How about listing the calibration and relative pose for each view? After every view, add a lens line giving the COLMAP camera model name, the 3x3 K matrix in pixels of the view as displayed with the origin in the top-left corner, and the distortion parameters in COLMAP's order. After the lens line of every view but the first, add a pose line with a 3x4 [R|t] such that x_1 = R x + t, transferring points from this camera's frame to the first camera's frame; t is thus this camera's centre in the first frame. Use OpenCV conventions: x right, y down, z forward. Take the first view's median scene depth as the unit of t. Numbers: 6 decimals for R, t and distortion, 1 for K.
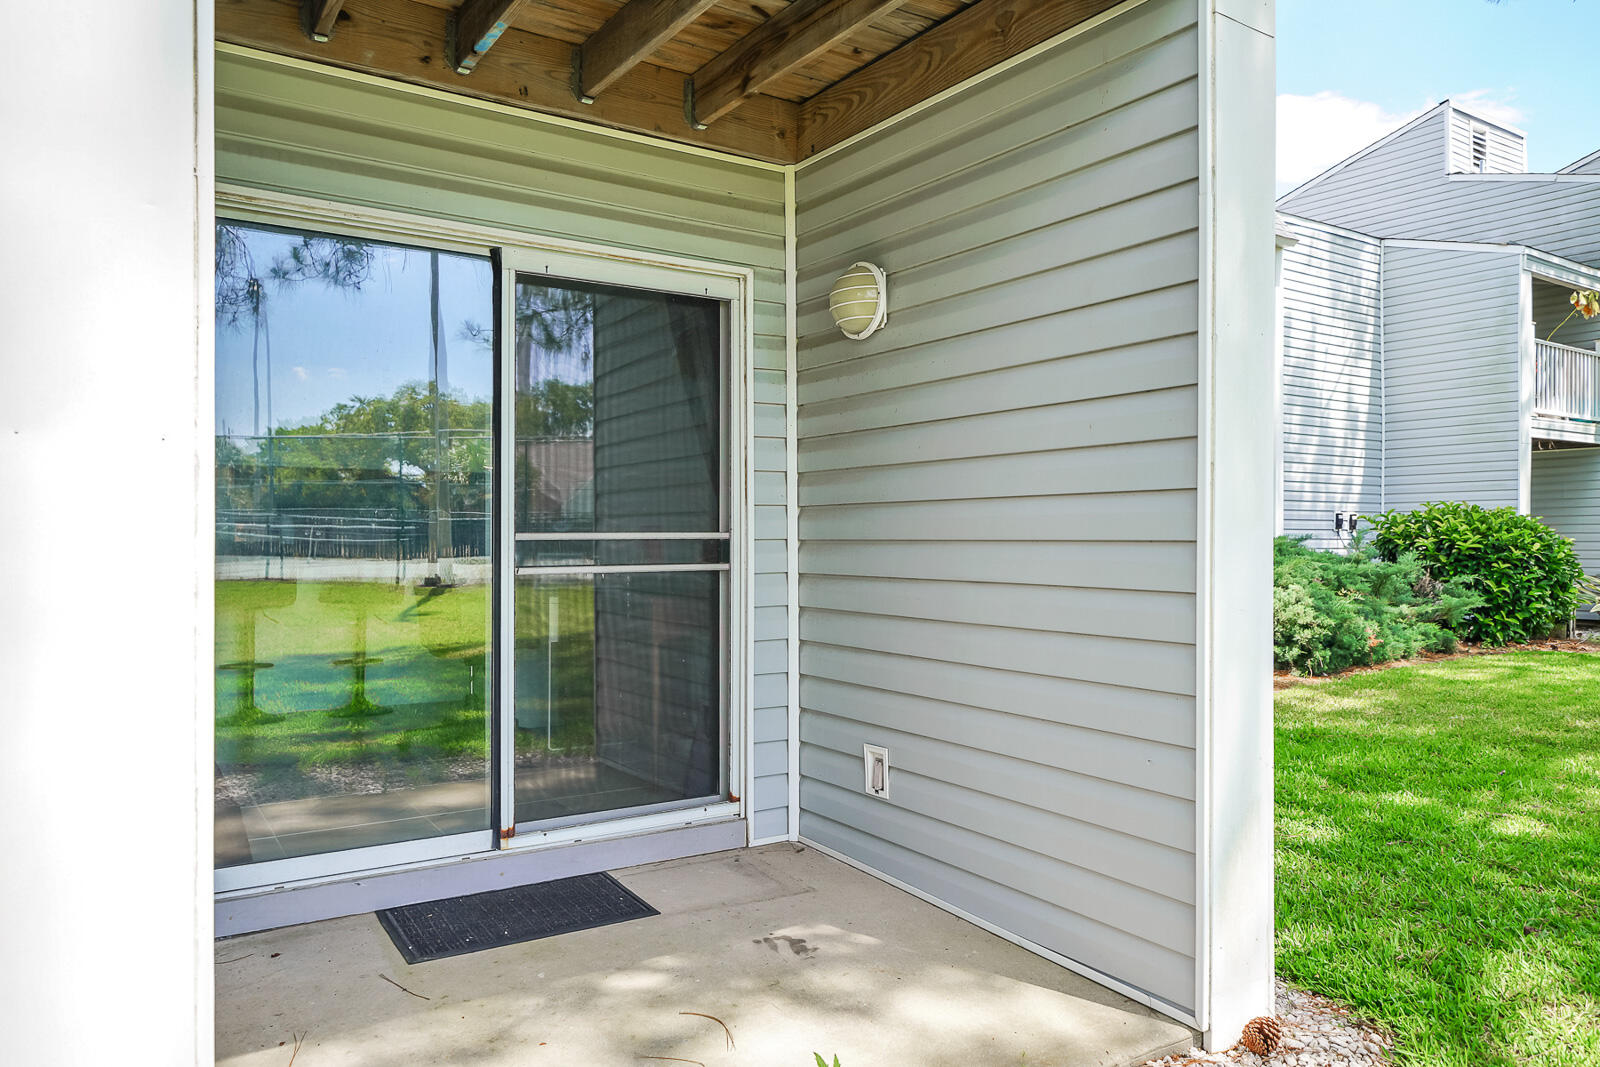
lens RADIAL K [[1095.9, 0, 799.2], [0, 1095.9, 538.3], [0, 0, 1]] dist [0.003229, 0.003634]
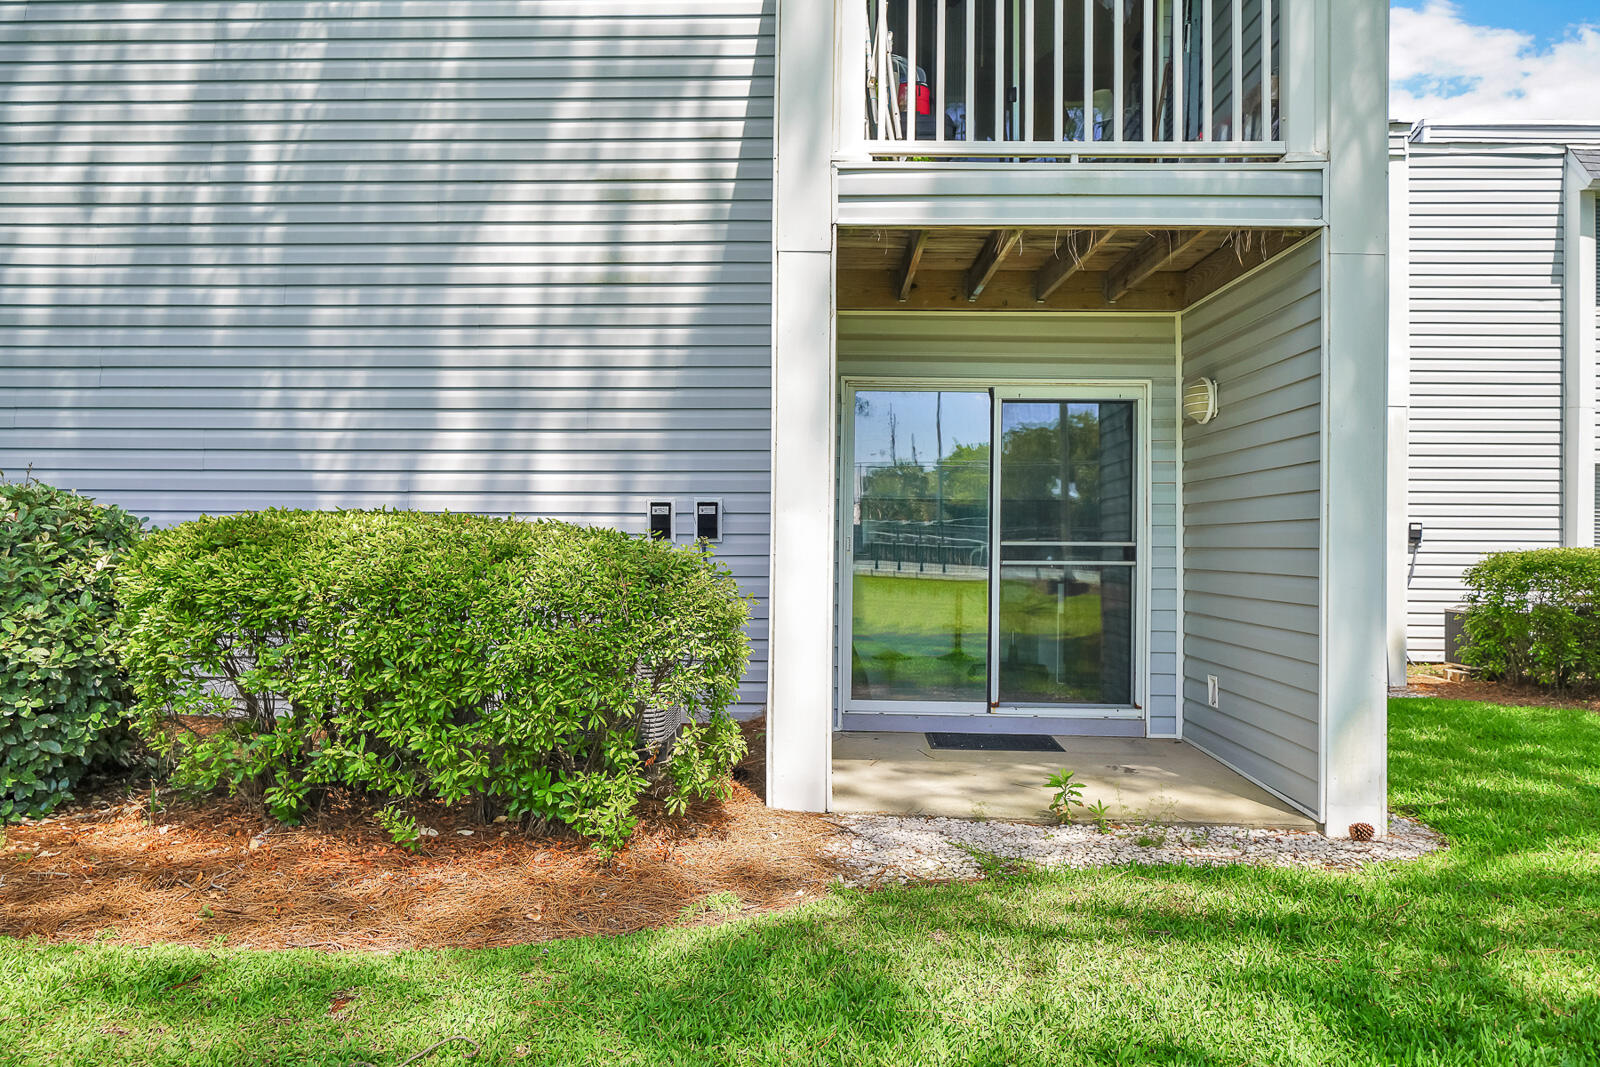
lens RADIAL K [[1095.9, 0, 799.2], [0, 1095.9, 538.3], [0, 0, 1]] dist [0.003229, 0.003634]
pose [[0.830485, 0.007165, -0.556996, 0.465974], [-0.013342, 0.999886, -0.007031, 0.007418], [0.556882, 0.013270, 0.830486, -0.684815]]
